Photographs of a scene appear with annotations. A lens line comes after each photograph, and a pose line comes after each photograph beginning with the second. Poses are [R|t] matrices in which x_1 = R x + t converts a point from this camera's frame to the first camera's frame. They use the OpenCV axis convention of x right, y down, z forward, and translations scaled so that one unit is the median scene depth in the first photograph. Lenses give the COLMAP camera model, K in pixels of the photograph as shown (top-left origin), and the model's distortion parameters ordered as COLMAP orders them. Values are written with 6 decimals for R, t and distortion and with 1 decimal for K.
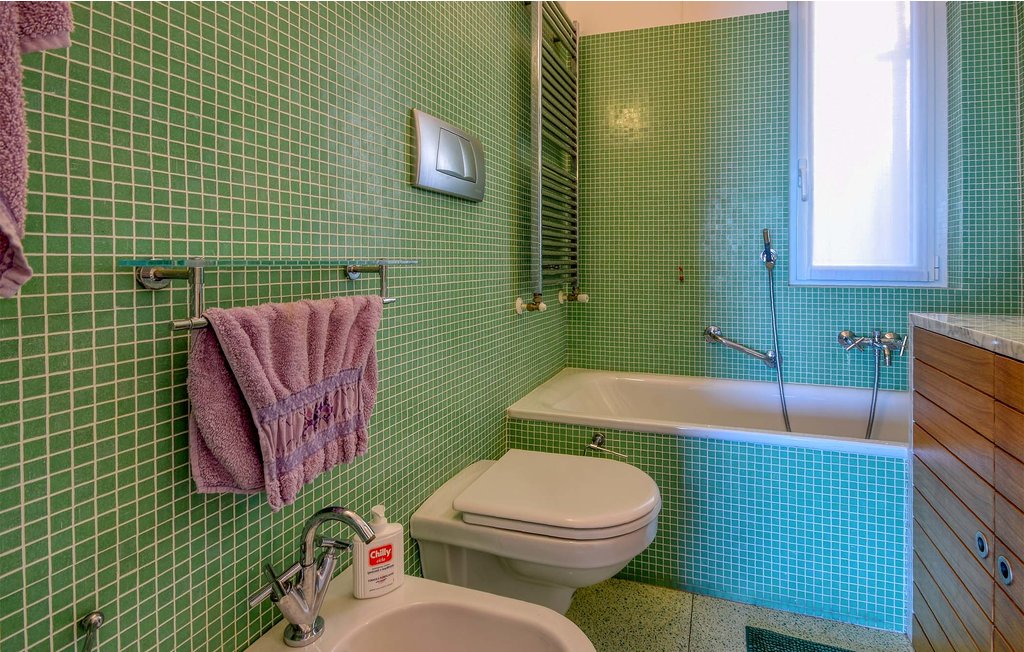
lens RADIAL K [[505.3, 0, 561.4], [0, 505.3, 265.1], [0, 0, 1]] dist [0.013645, 0.000111]
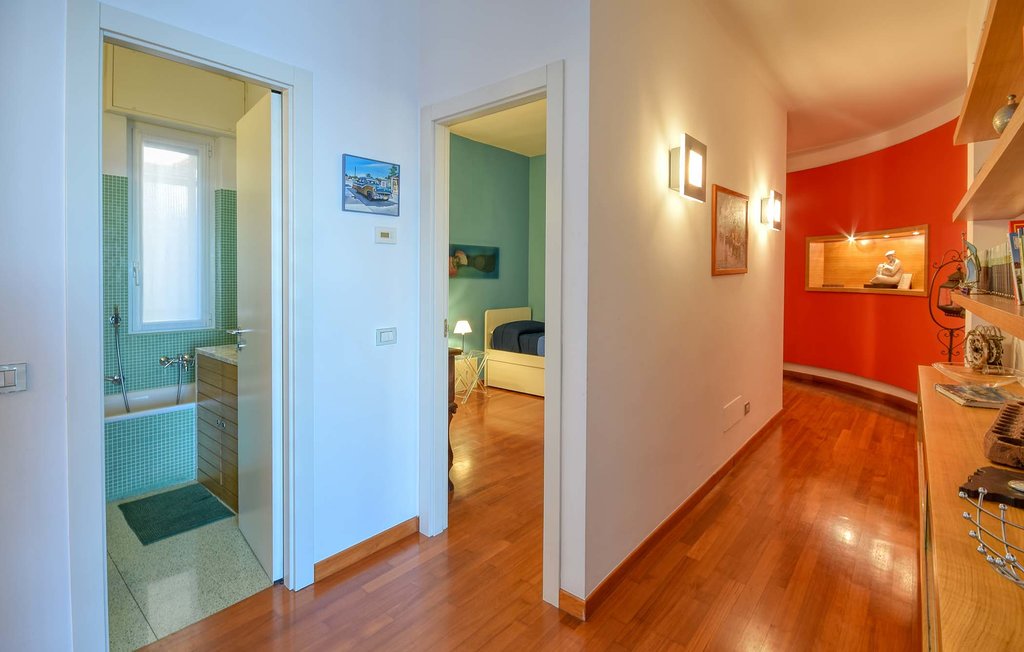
lens RADIAL K [[478.9, 0, 514.6], [0, 478.9, 286.4], [0, 0, 1]] dist [0.000374, 0.000111]
pose [[0.381713, -0.010119, 0.924226, -0.555416], [-0.004276, 0.999910, 0.012714, -0.154506], [-0.924271, -0.008804, 0.381635, -0.835830]]
